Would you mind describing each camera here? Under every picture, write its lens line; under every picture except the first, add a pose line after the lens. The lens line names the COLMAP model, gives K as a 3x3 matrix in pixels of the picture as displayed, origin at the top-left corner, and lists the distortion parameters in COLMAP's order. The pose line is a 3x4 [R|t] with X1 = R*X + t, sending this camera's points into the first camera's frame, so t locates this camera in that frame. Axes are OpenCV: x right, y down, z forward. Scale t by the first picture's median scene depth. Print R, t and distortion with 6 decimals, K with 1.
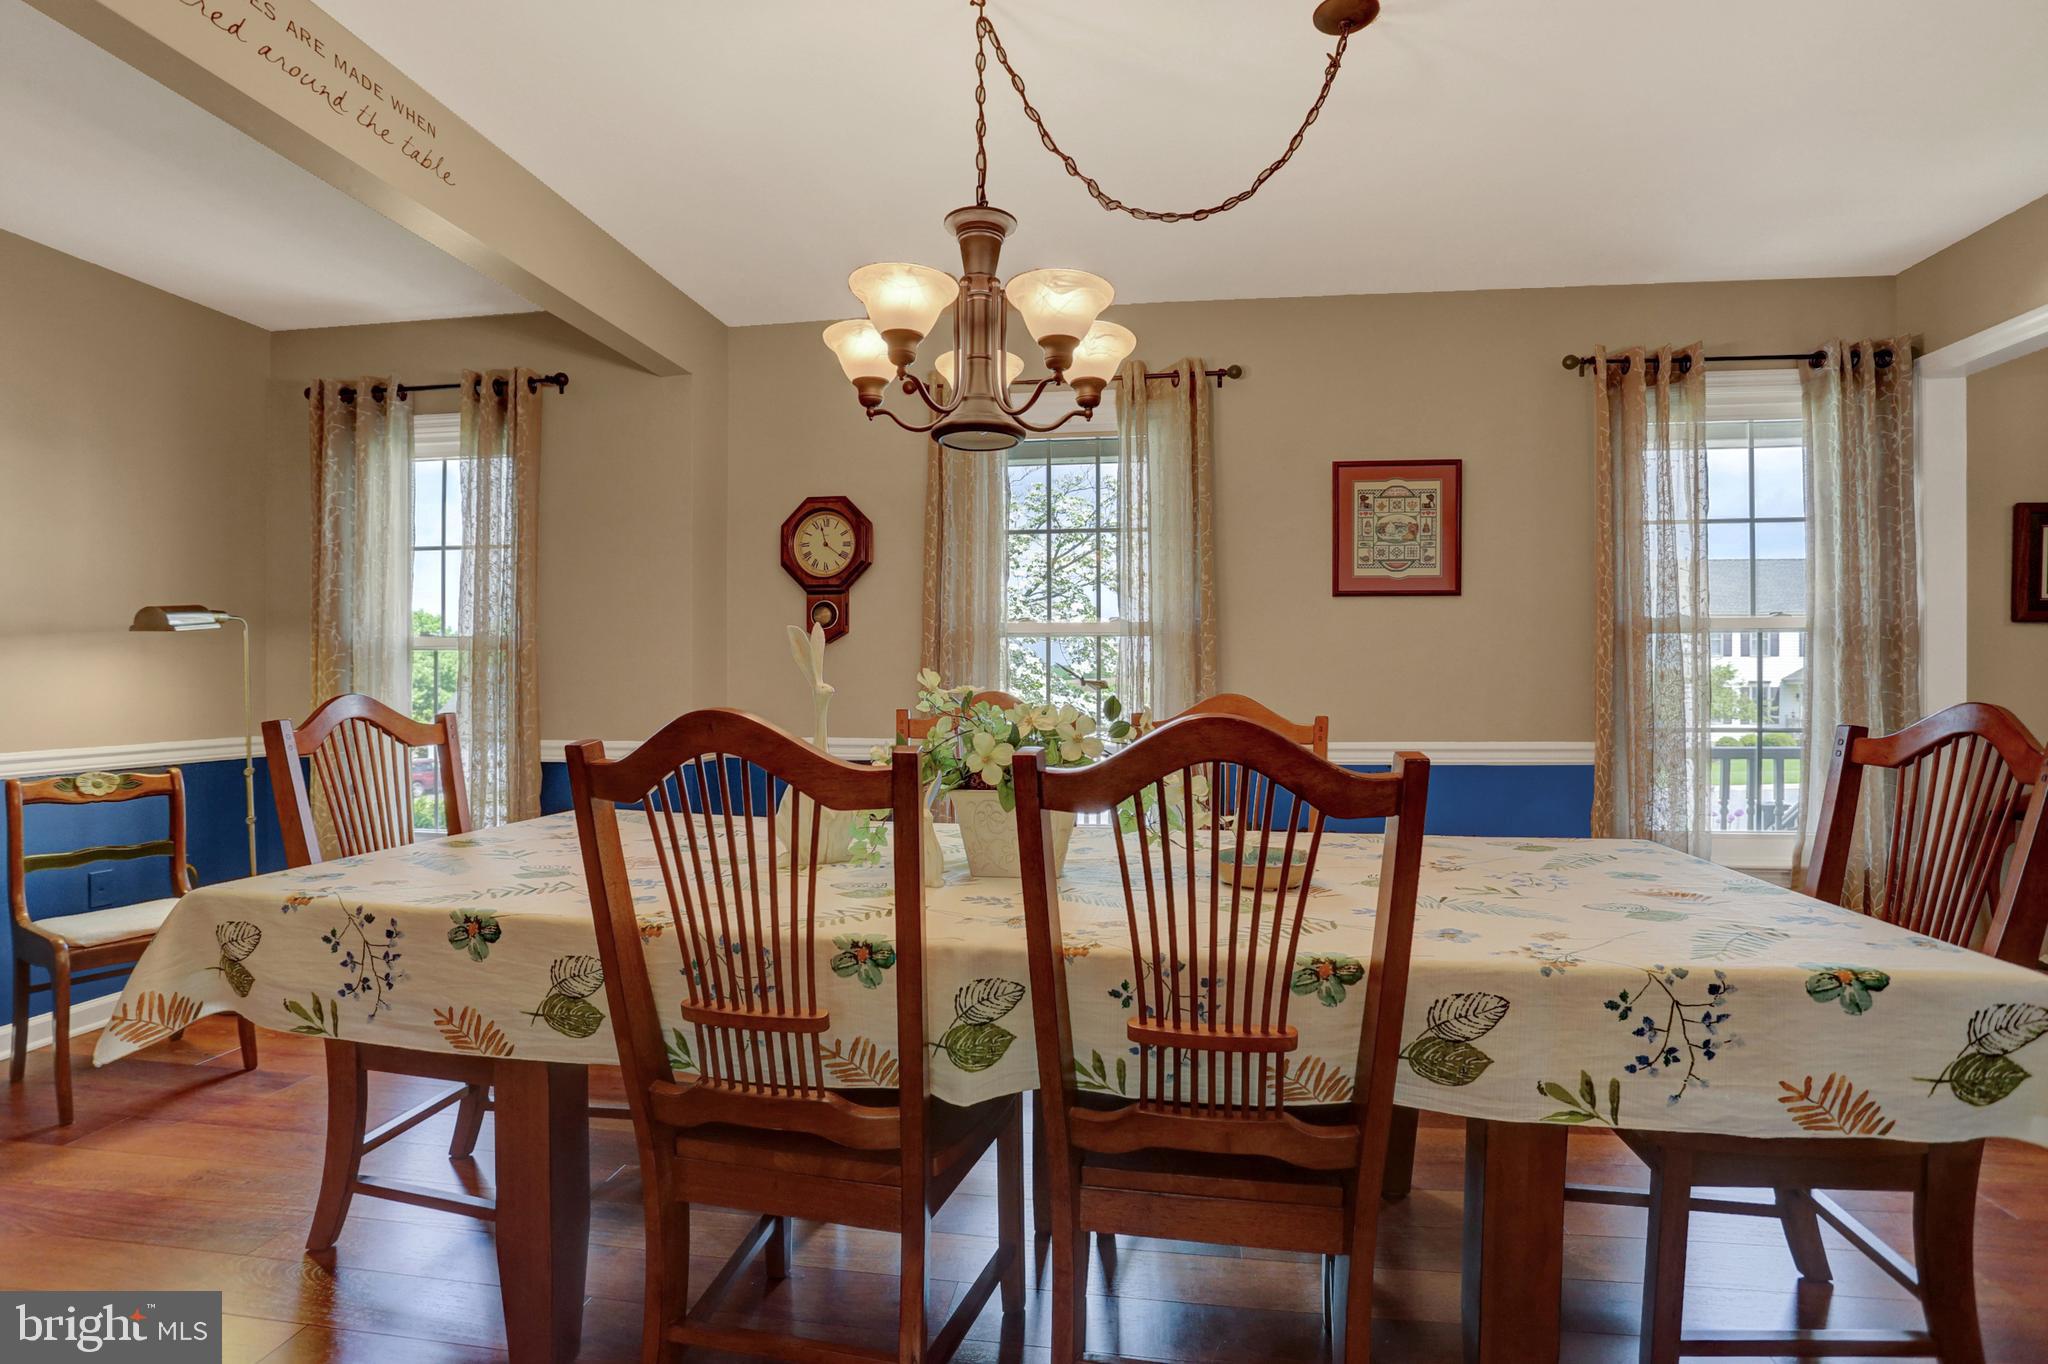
lens RADIAL K [[1014.1, 0, 1023.1], [0, 1014.1, 668.1], [0, 0, 1]] dist [-0.072634, 0.033236]
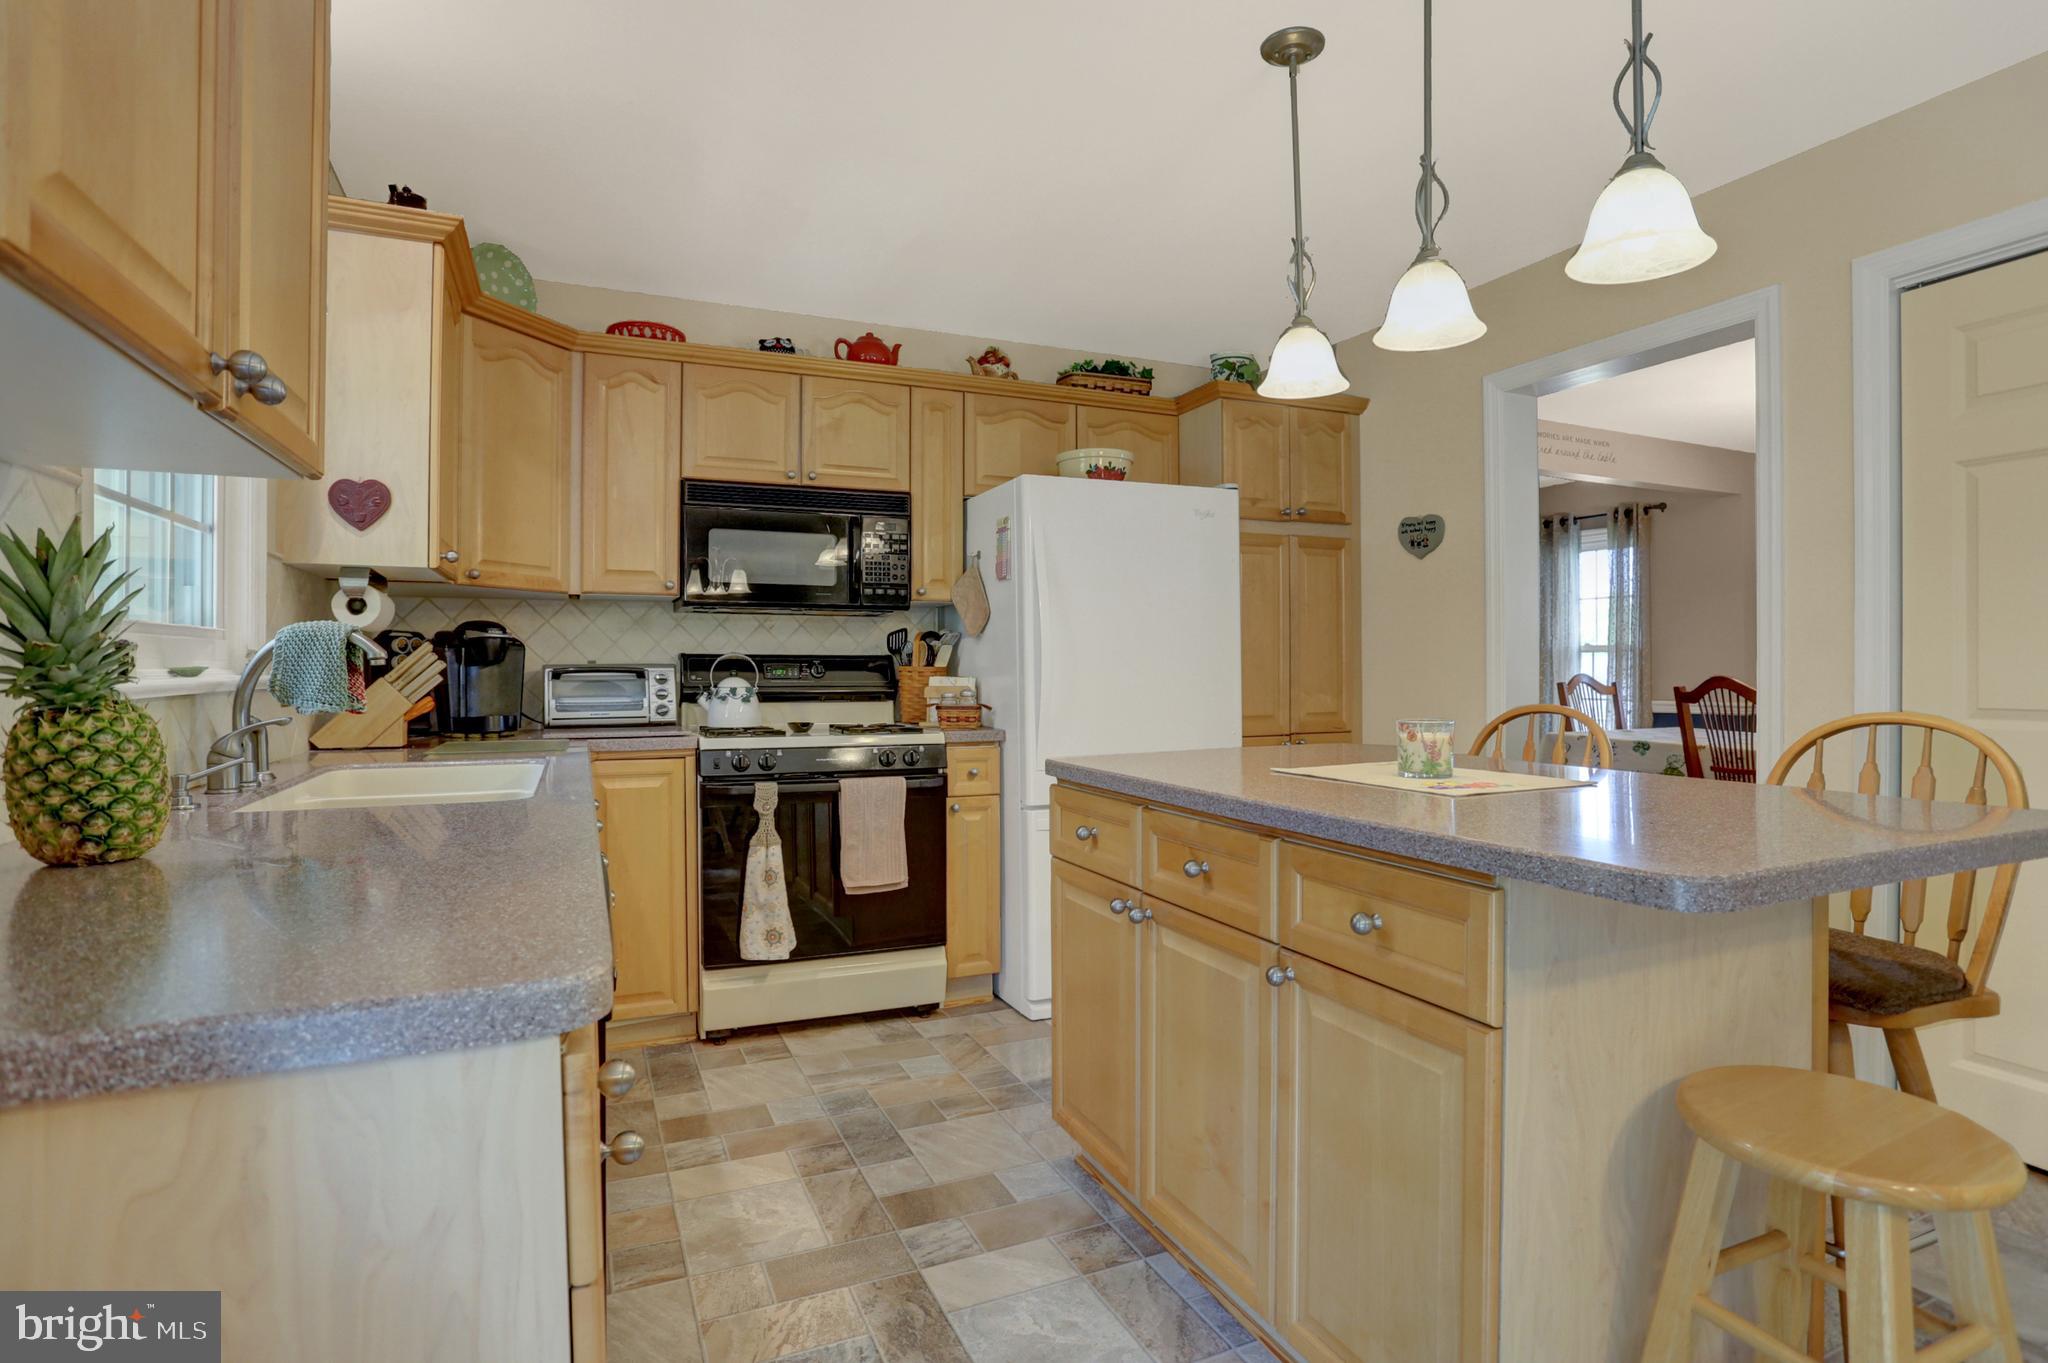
lens RADIAL K [[1014.1, 0, 1023.1], [0, 1014.1, 667.6], [0, 0, 1]] dist [-0.072634, 0.033236]
pose [[0.543276, 0.004807, -0.839541, 0.433833], [0.005963, 0.999936, 0.009584, -0.012851], [0.839533, -0.010213, 0.543212, -1.000635]]
